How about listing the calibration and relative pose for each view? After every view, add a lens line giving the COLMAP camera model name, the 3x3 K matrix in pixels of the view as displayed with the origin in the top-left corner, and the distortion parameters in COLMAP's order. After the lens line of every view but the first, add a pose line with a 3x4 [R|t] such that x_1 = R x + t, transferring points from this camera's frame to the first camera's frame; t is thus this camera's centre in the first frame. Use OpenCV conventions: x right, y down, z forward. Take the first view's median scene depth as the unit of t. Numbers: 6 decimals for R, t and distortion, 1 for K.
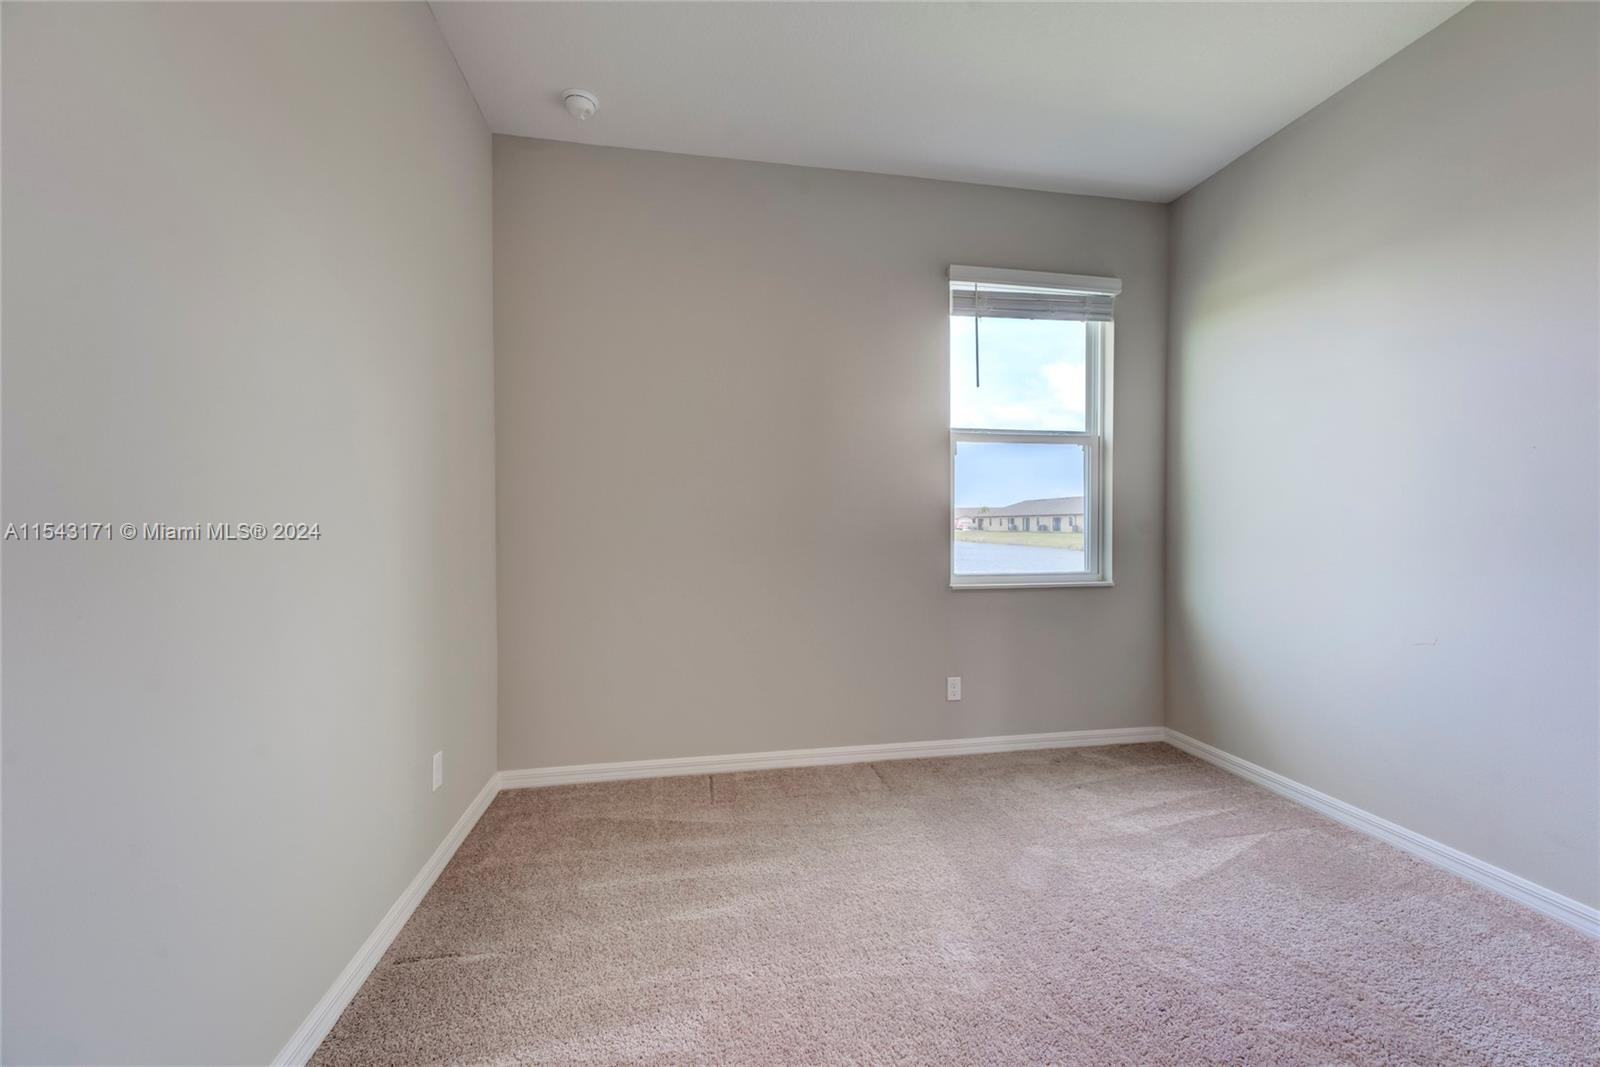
lens RADIAL K [[642.0, 0, 803.3], [0, 642.0, 533.3], [0, 0, 1]] dist [0.000816, 0.000118]
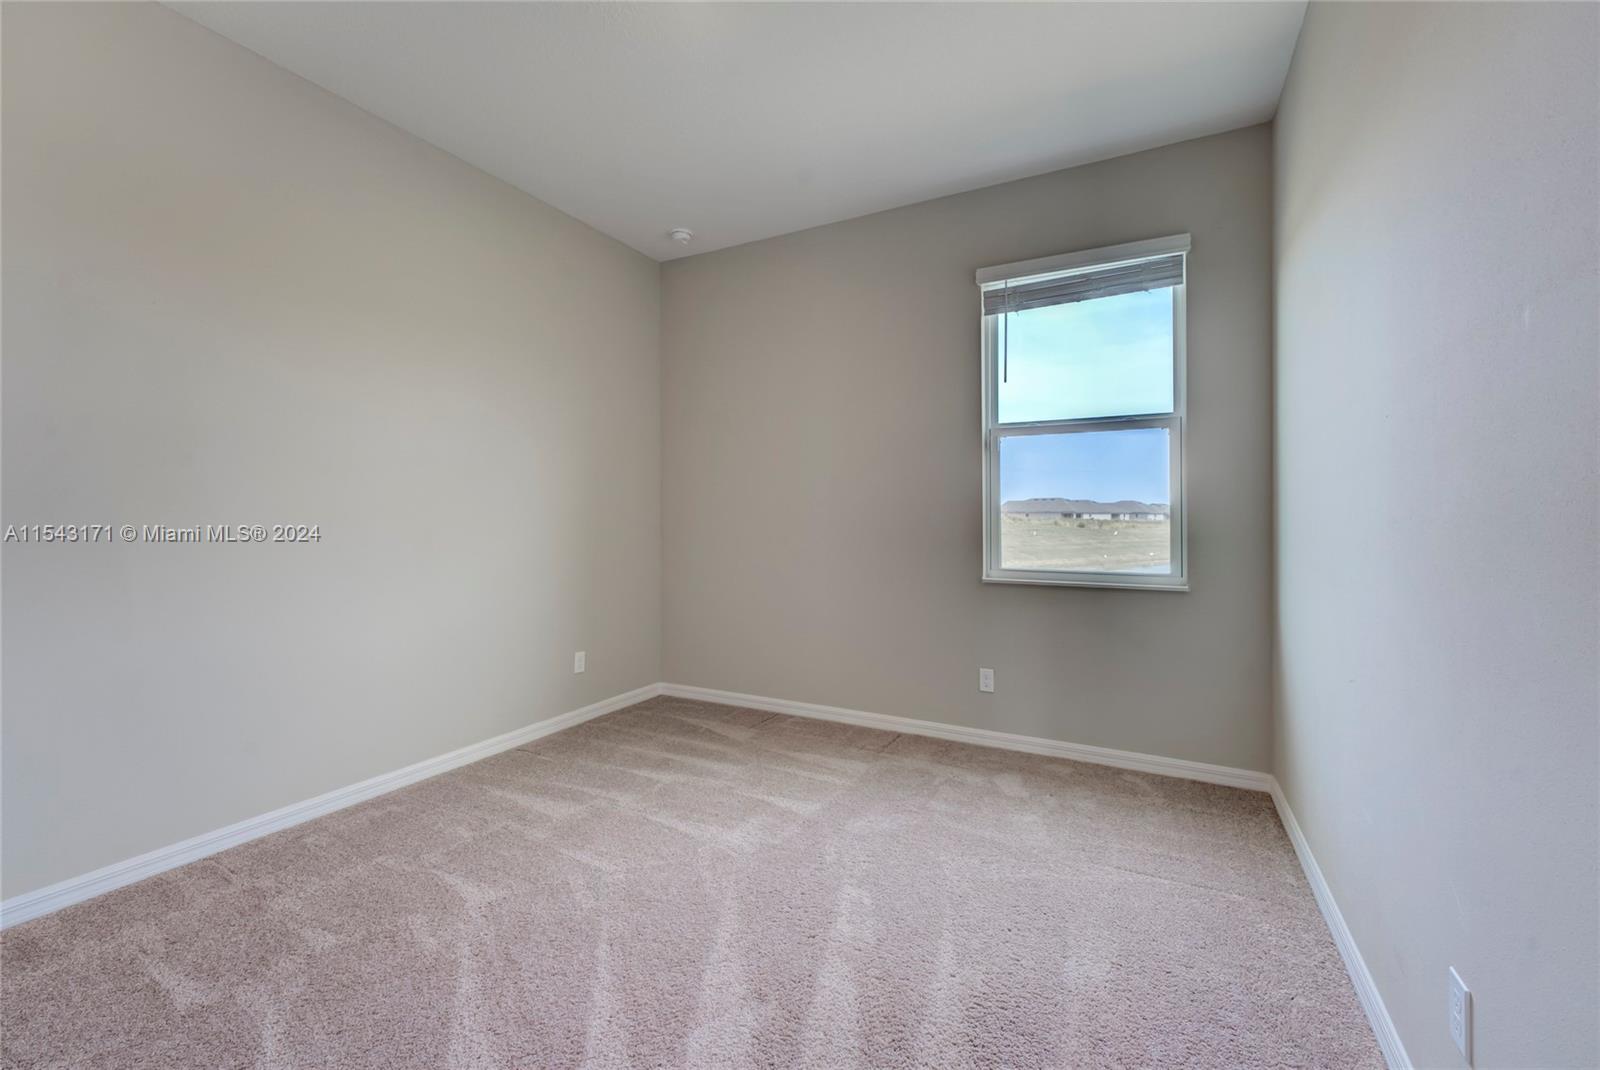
lens RADIAL K [[649.9, 0, 801.6], [0, 649.9, 516.4], [0, 0, 1]] dist [-0.000181, -0.000214]
pose [[0.782807, 0.000334, -0.622264, 0.652535], [-0.011489, 0.999837, -0.013917, -0.000069], [0.622158, 0.018044, 0.782684, 0.005902]]
